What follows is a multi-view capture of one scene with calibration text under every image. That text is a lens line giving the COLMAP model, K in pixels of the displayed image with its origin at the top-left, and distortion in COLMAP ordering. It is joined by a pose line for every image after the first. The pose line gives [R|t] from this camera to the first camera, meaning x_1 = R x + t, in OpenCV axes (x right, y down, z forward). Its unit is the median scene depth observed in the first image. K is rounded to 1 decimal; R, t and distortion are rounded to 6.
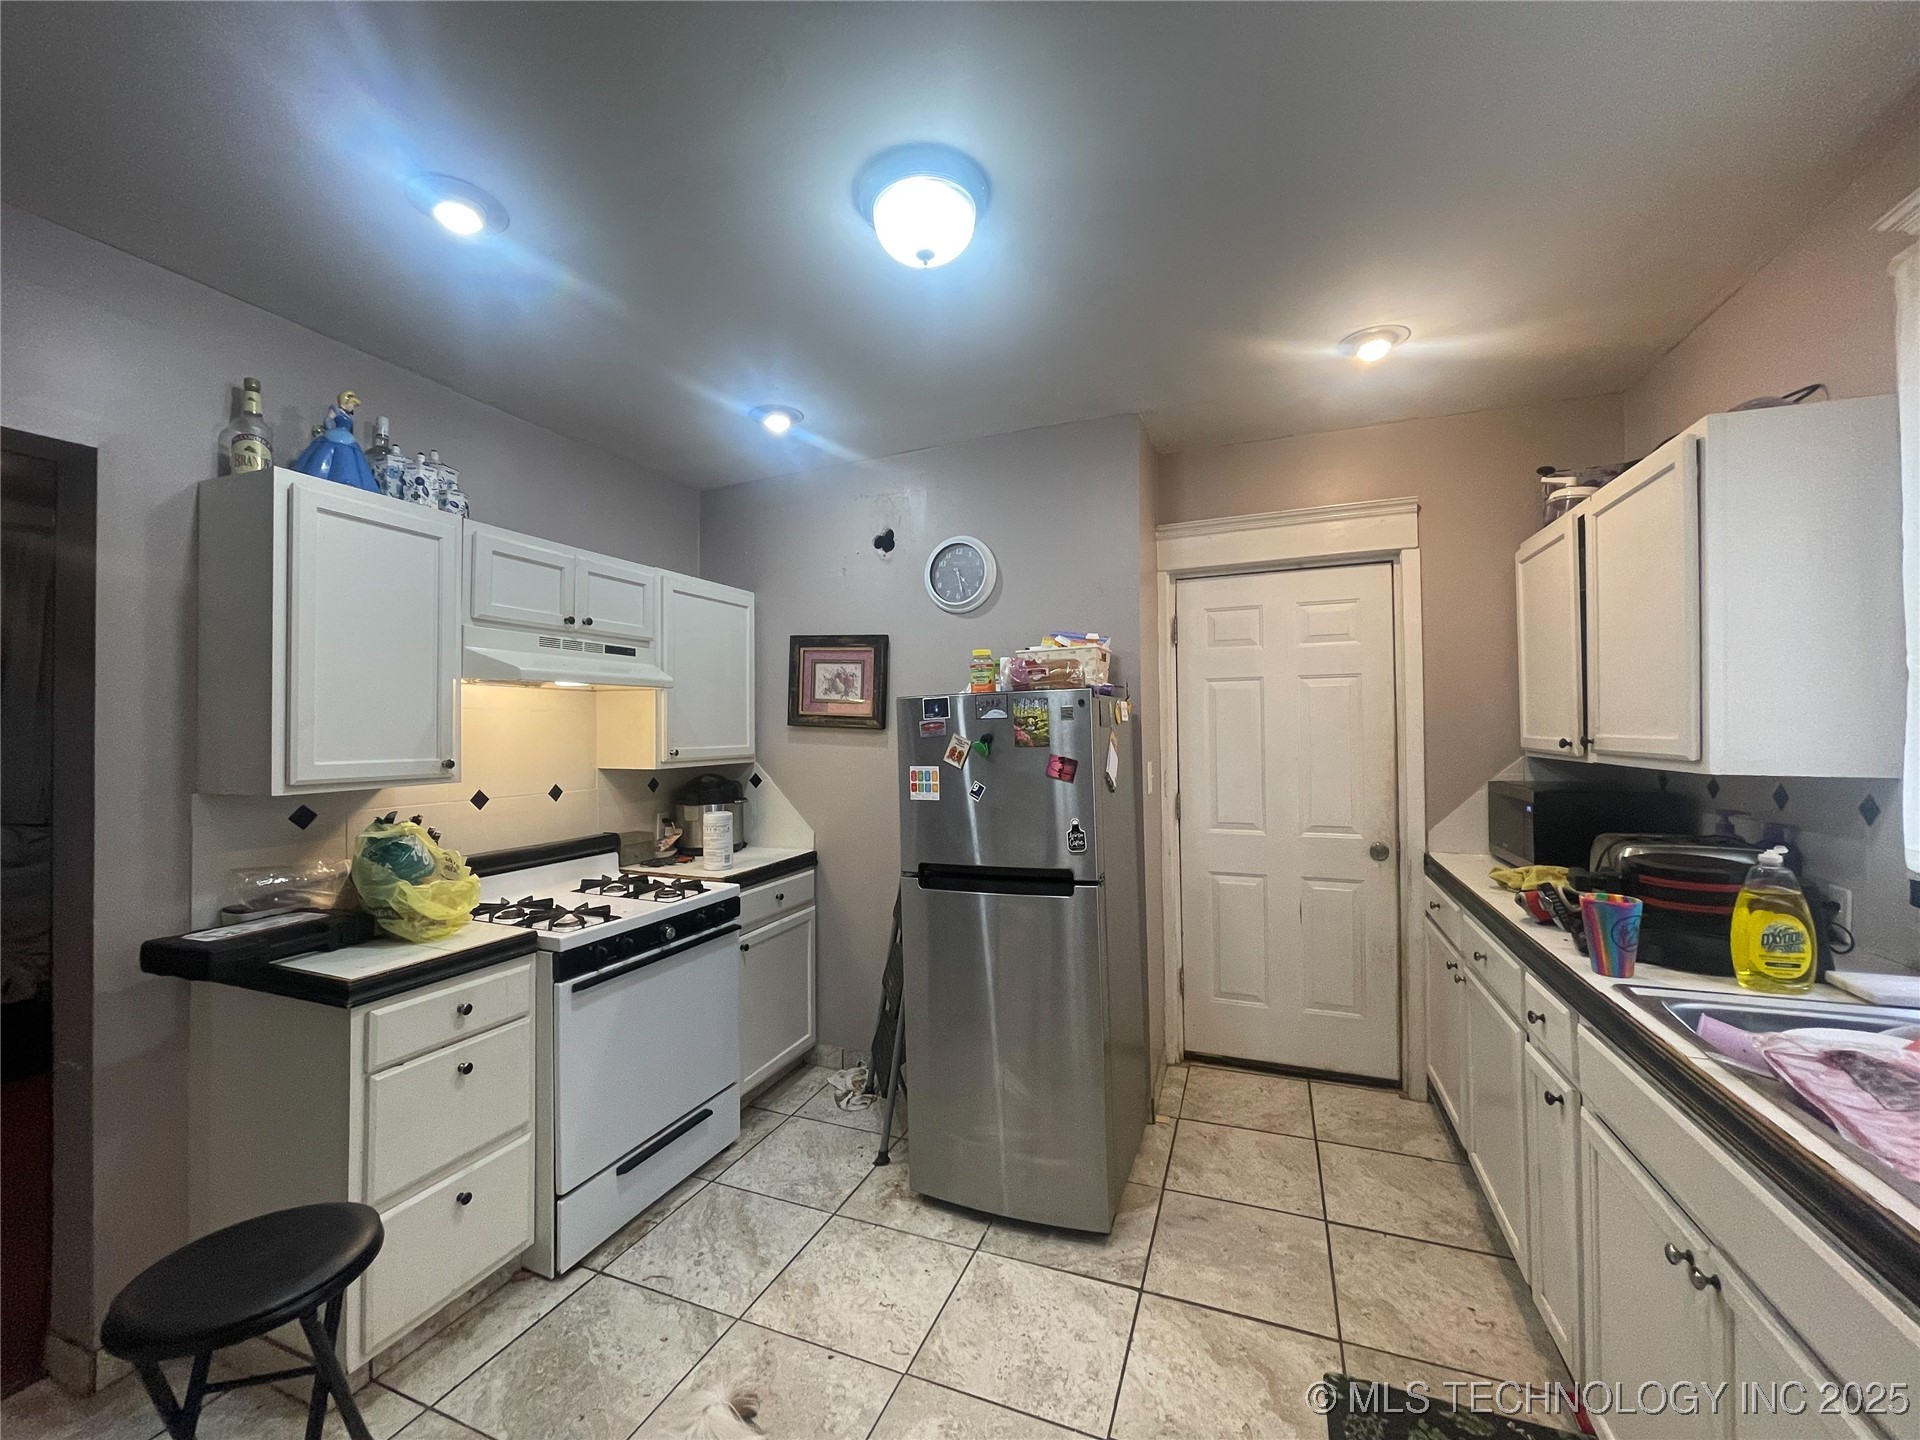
lens RADIAL K [[771.9, 0, 956.6], [0, 771.9, 724.5], [0, 0, 1]] dist [-0.005058, 0.002346]
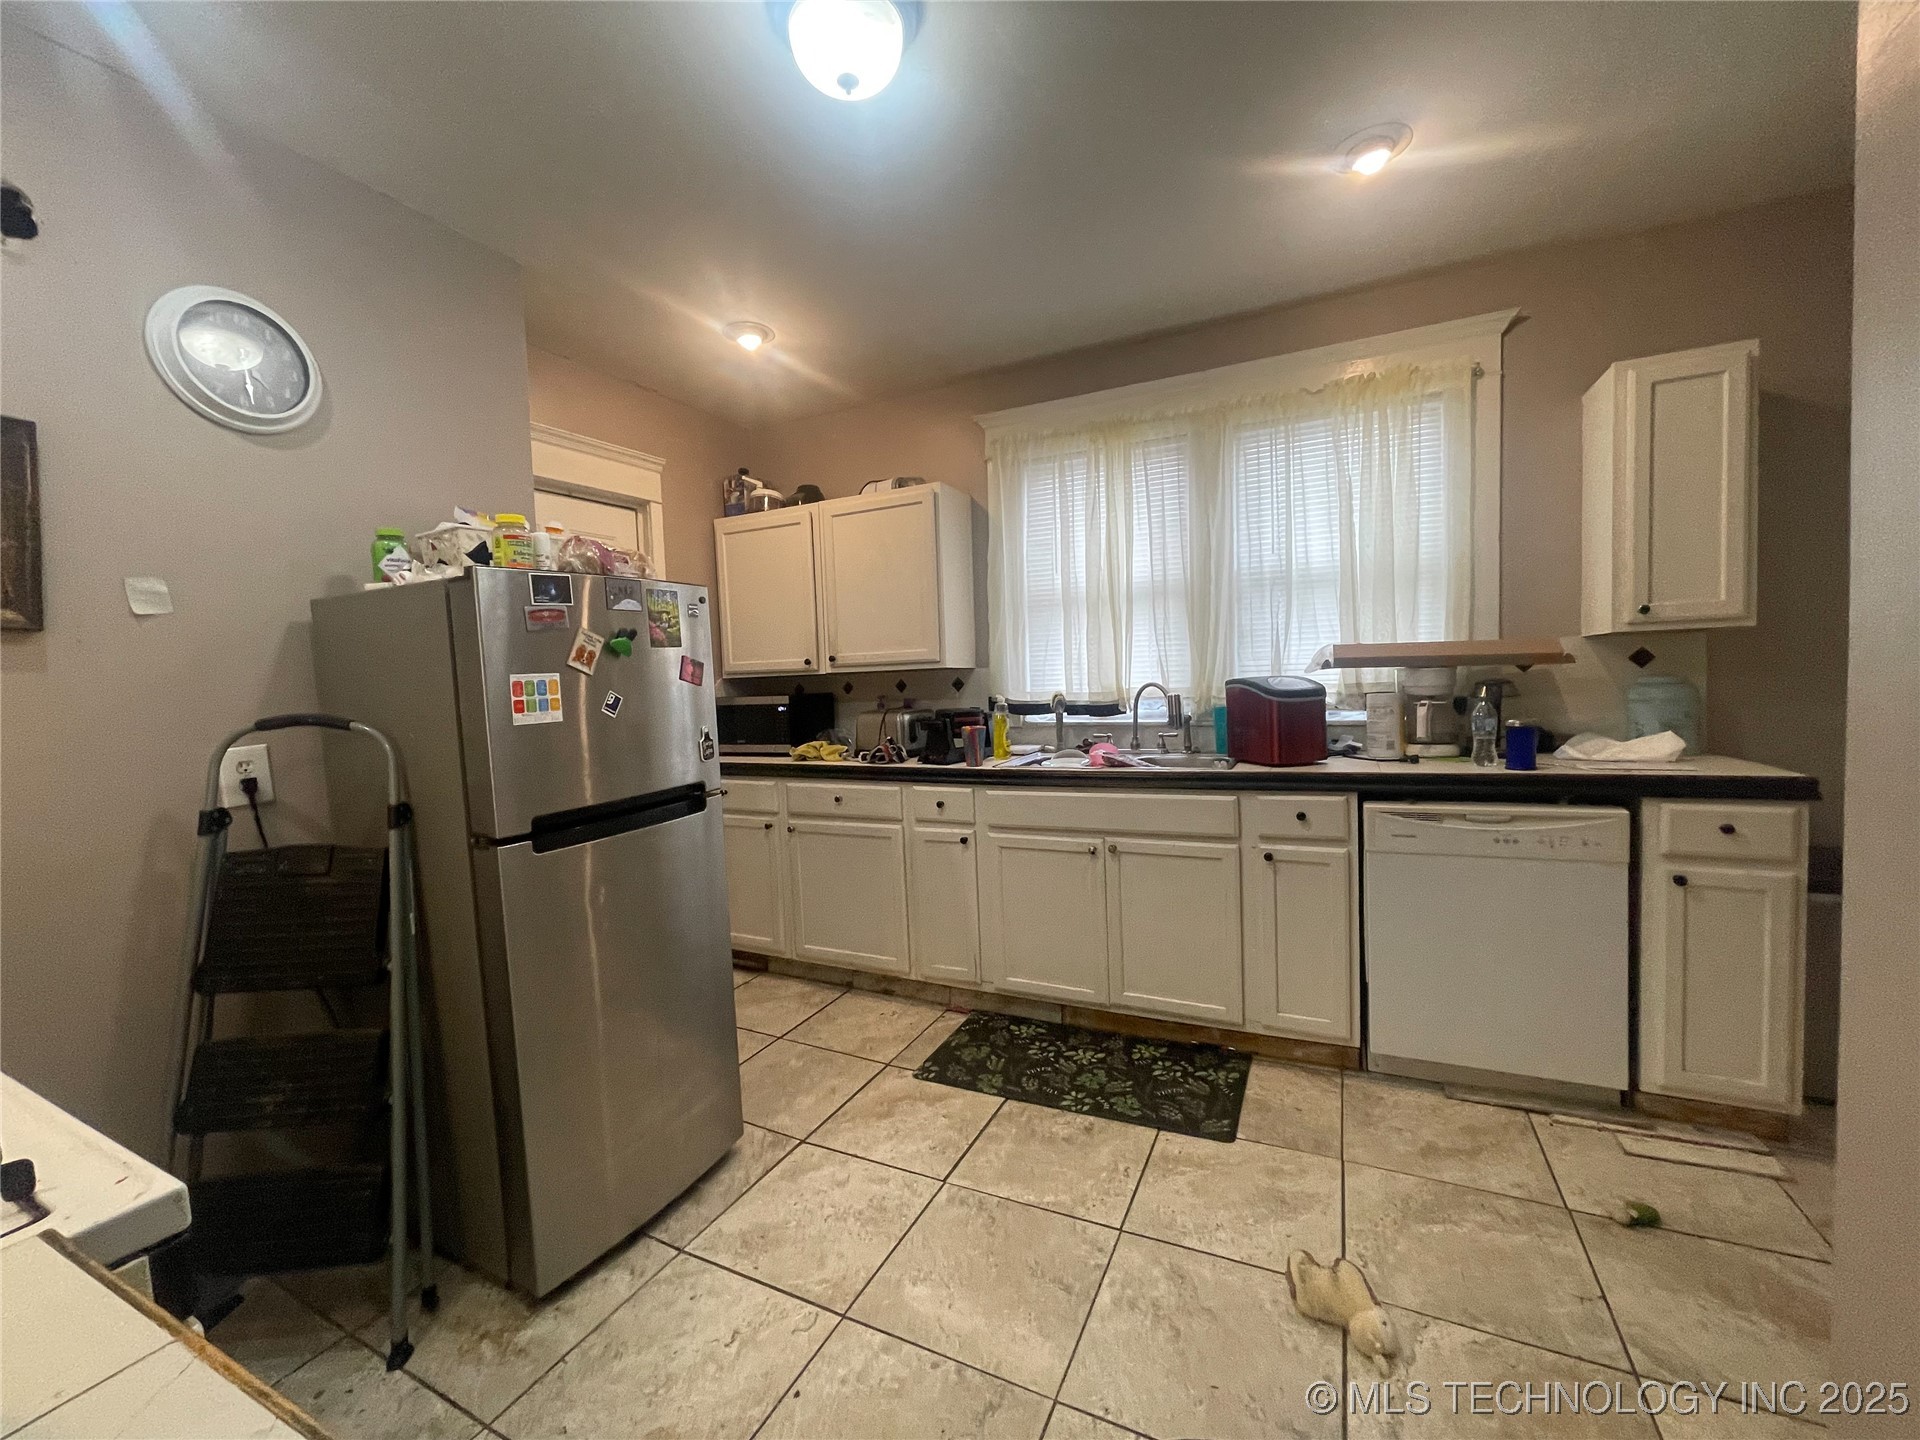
lens RADIAL K [[771.9, 0, 948.2], [0, 771.9, 717.5], [0, 0, 1]] dist [-0.005058, 0.002346]
pose [[0.087656, -0.046996, 0.995042, -0.708763], [0.031877, 0.998507, 0.044351, 0.076226], [-0.995641, 0.027831, 0.089023, 0.591862]]
